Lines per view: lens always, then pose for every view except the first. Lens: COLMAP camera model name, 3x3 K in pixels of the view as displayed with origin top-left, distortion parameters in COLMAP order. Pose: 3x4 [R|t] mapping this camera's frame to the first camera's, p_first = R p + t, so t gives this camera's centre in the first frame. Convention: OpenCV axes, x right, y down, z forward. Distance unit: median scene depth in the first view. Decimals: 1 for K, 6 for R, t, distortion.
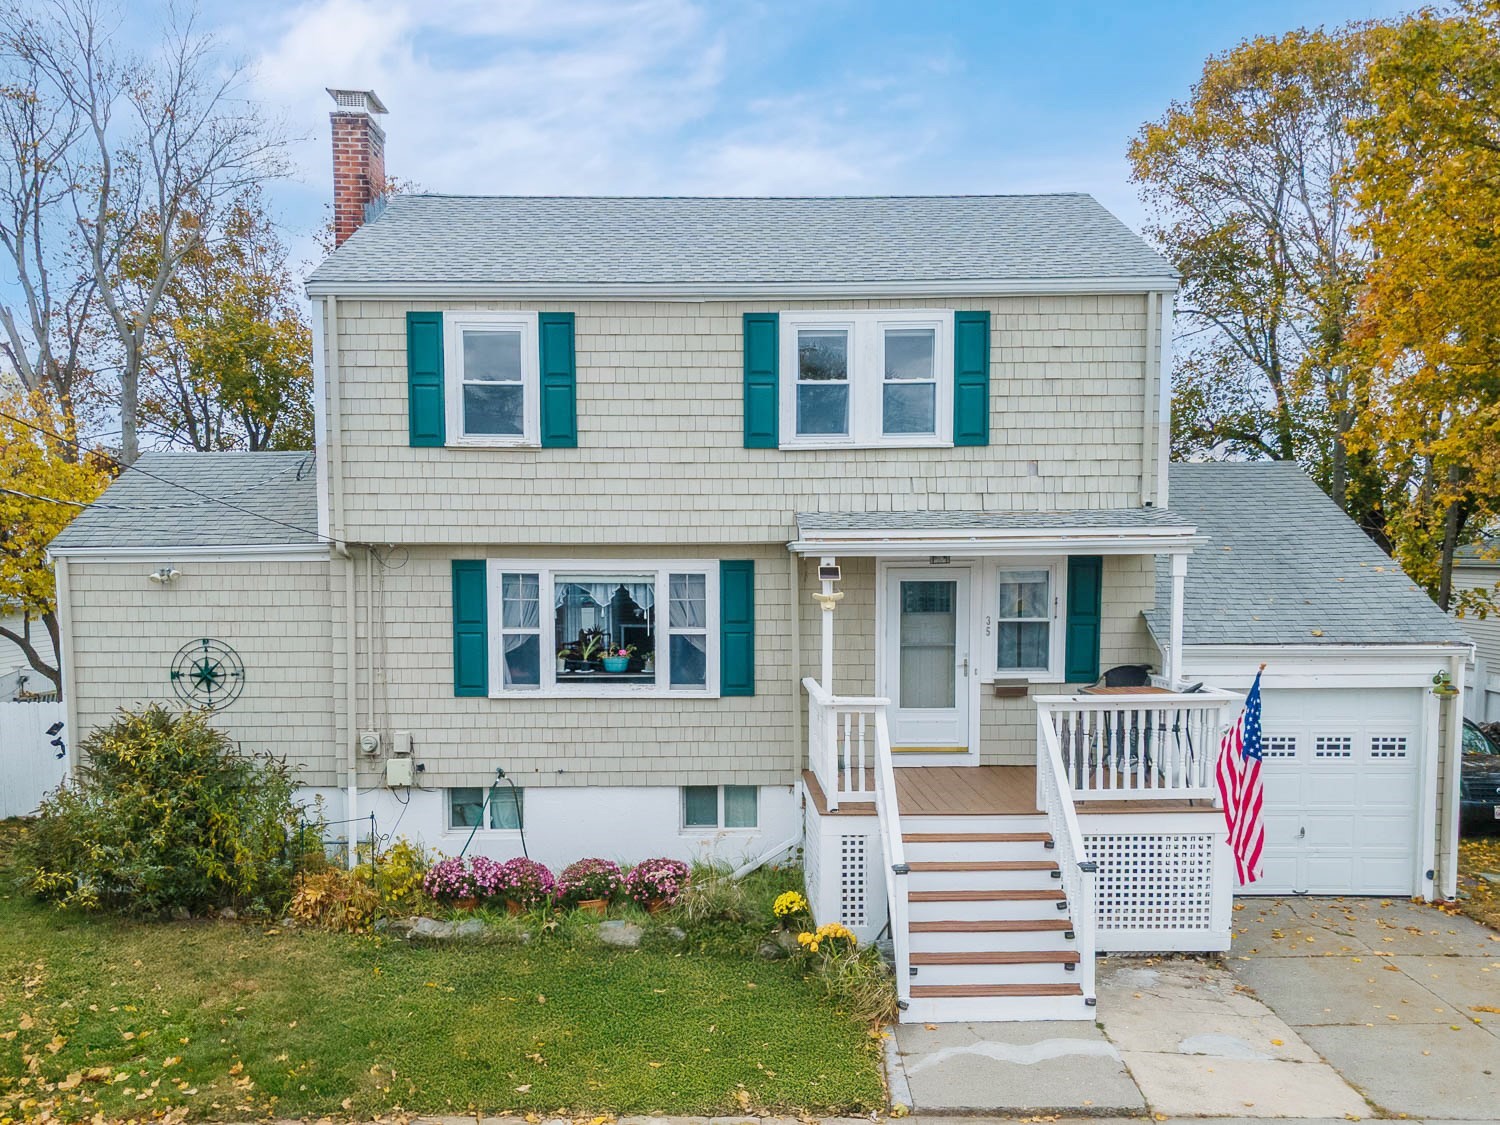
lens RADIAL K [[1500.9, 0, 759.6], [0, 1500.9, 562.8], [0, 0, 1]] dist [0.091395, 0.000000]
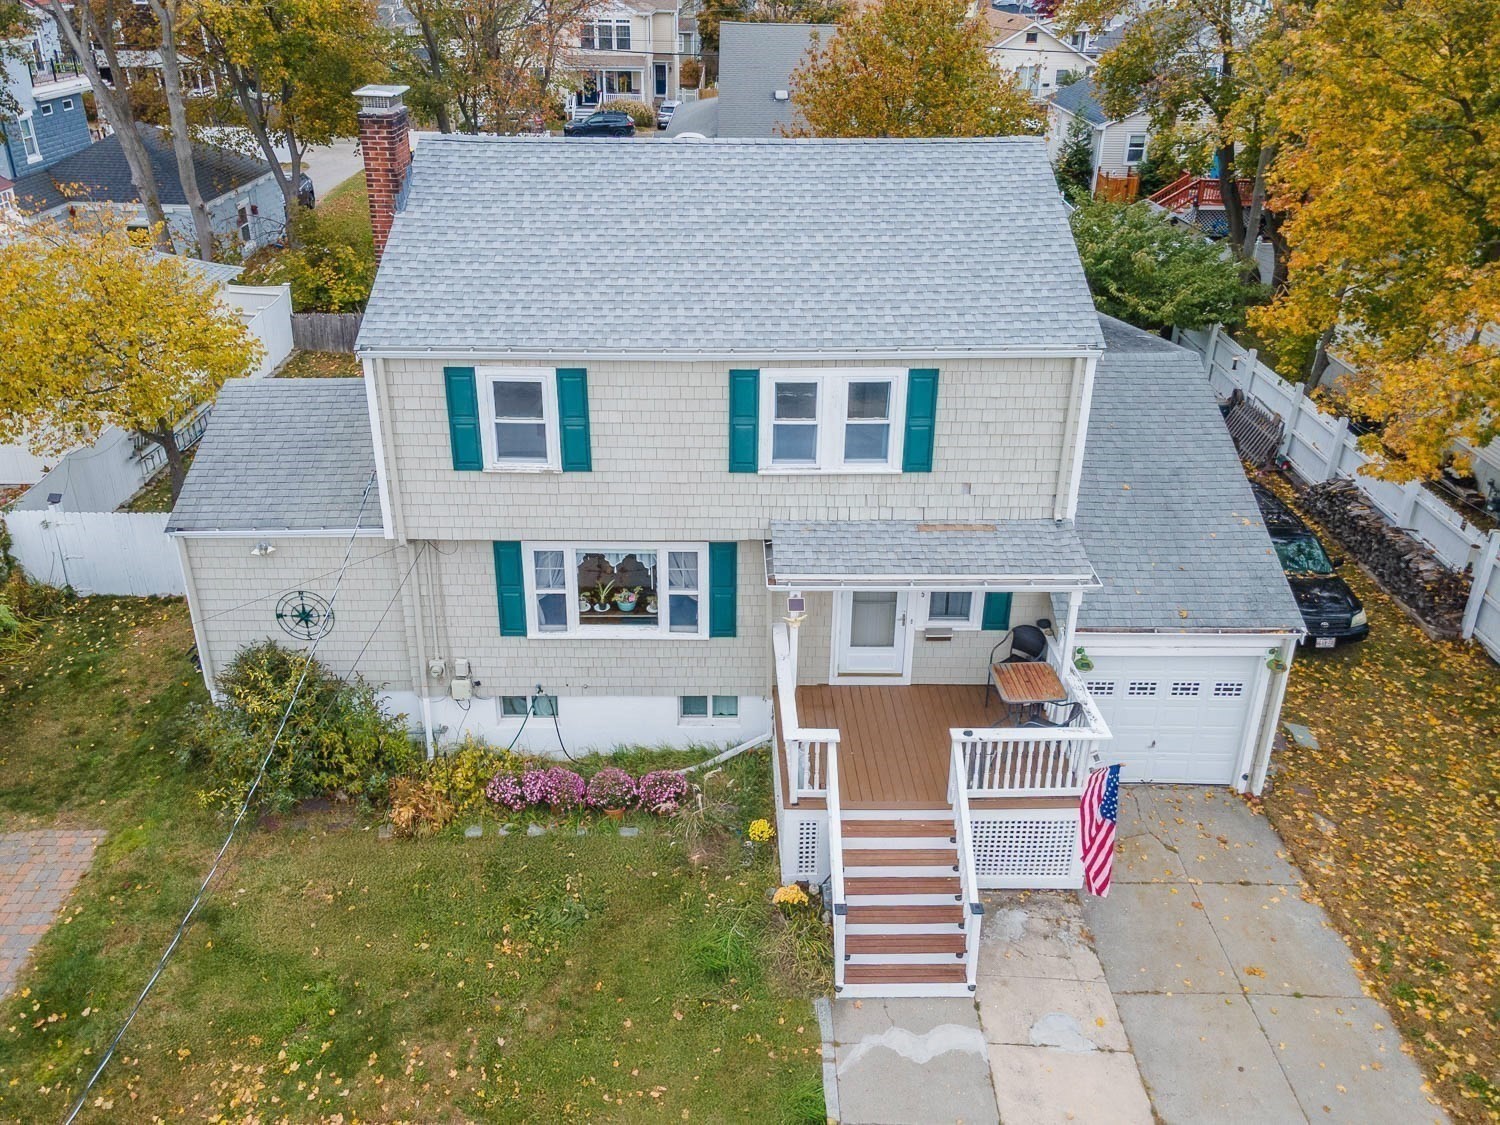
lens RADIAL K [[1267.8, 0, 738.0], [0, 1267.8, 565.2], [0, 0, 1]] dist [0.097276, -0.013695]
pose [[0.999929, 0.011546, -0.003008, 0.000603], [-0.009839, 0.940557, 0.339494, -0.350225], [0.006749, -0.339441, 0.940603, 0.011645]]
